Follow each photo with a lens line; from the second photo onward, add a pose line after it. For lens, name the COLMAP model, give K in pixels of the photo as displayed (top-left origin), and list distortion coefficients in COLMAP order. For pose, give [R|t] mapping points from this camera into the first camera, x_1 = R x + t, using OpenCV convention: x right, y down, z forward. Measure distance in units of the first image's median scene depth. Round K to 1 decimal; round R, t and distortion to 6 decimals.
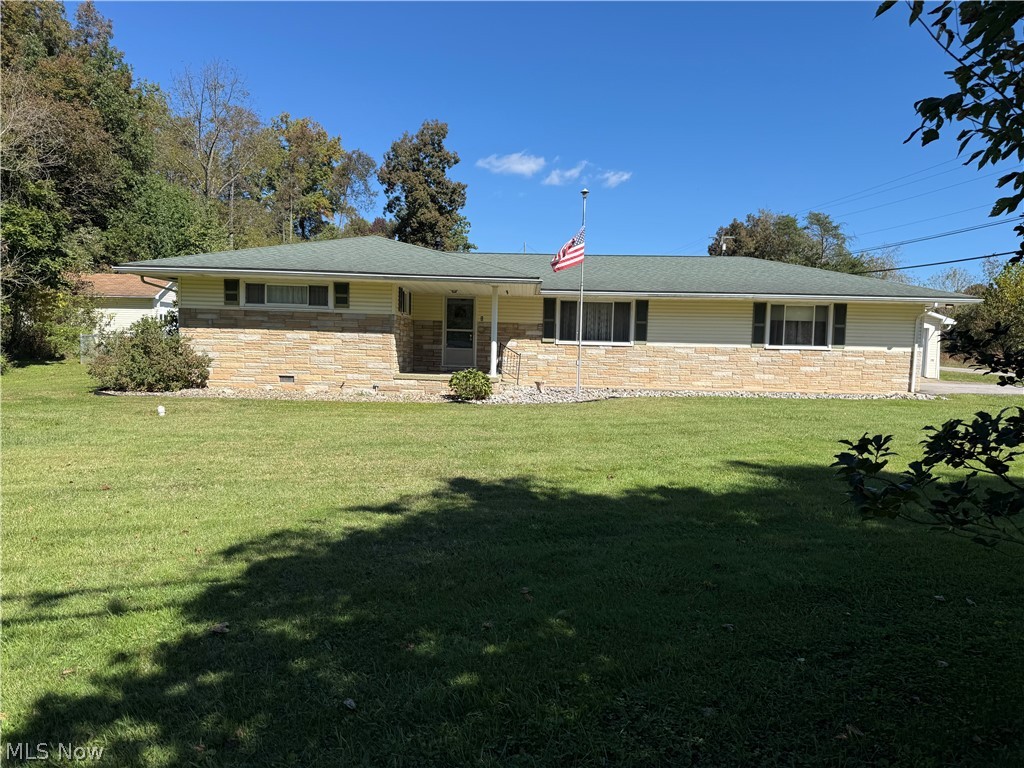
lens RADIAL K [[721.9, 0, 512.0], [0, 721.9, 384.0], [0, 0, 1]] dist [0.129463, -0.191291]
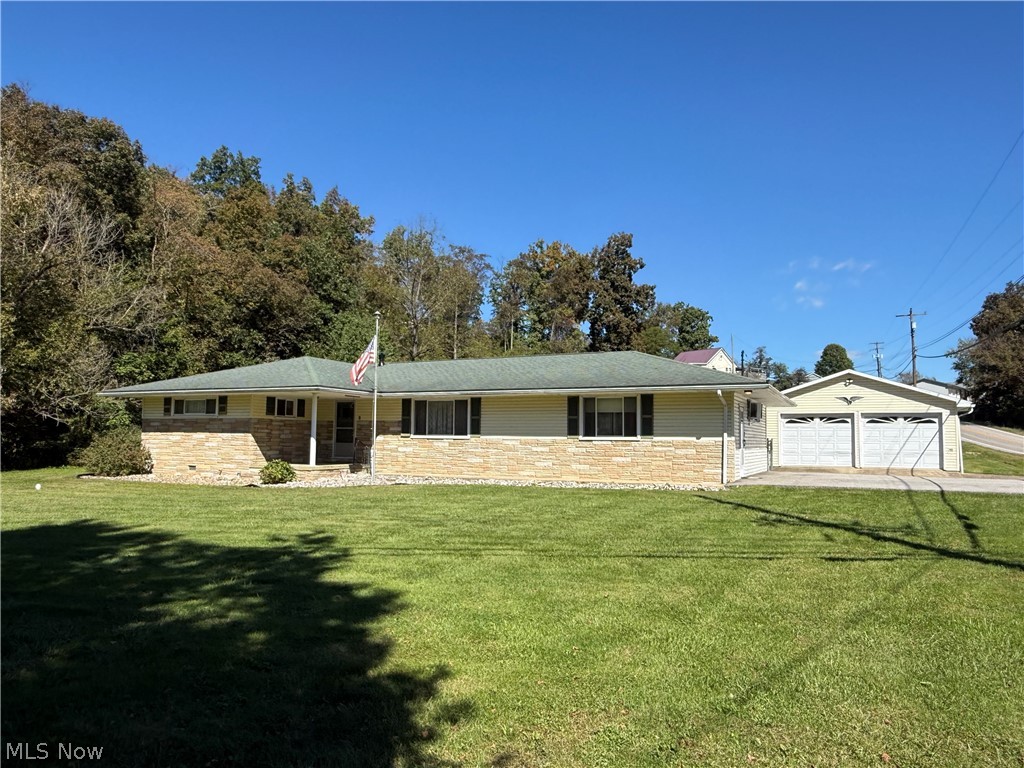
lens RADIAL K [[705.6, 0, 512.0], [0, 705.6, 384.0], [0, 0, 1]] dist [0.002781, 0.000873]
pose [[0.901199, -0.049035, -0.430622, 0.696395], [-0.007323, 0.991714, -0.128253, 0.002243], [0.433343, 0.118735, 0.893373, 0.051069]]
